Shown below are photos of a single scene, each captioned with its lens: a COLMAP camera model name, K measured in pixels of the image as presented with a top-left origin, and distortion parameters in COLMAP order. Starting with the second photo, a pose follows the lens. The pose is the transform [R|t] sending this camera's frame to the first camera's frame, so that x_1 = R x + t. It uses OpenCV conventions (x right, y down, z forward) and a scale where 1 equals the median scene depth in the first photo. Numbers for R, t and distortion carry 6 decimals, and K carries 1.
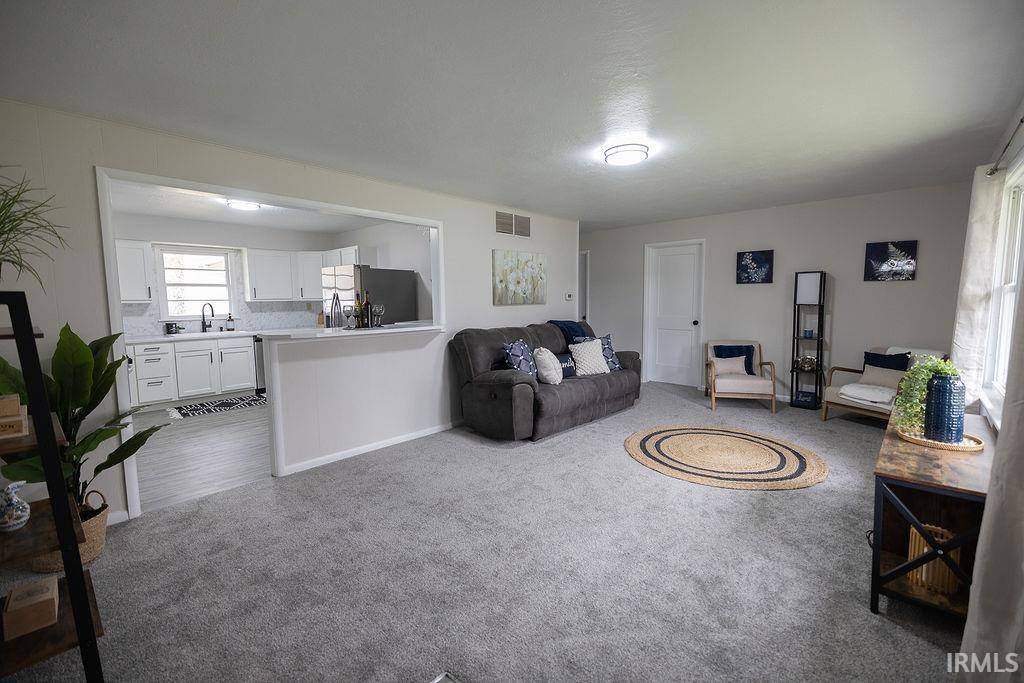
lens RADIAL K [[433.2, 0, 507.7], [0, 433.2, 336.0], [0, 0, 1]] dist [0.002210, 0.000184]
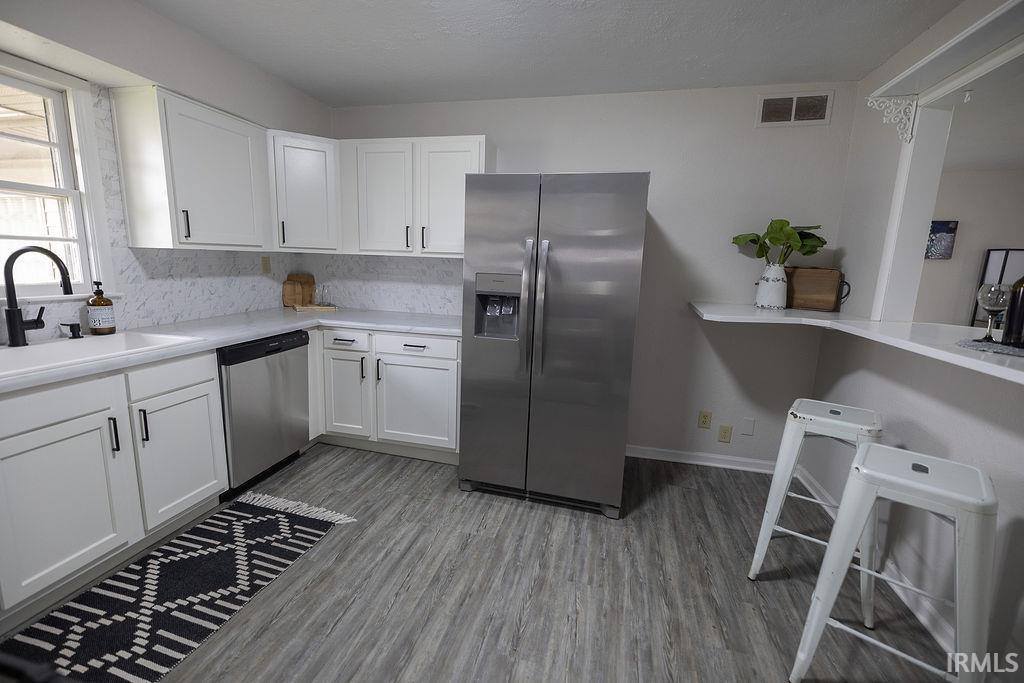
lens RADIAL K [[442.0, 0, 506.7], [0, 442.0, 337.2], [0, 0, 1]] dist [0.003039, 0.000290]
pose [[0.868591, -0.046427, 0.493350, -0.597858], [0.002904, 0.996061, 0.088623, -0.043417], [-0.495521, -0.075544, 0.865305, 0.610660]]
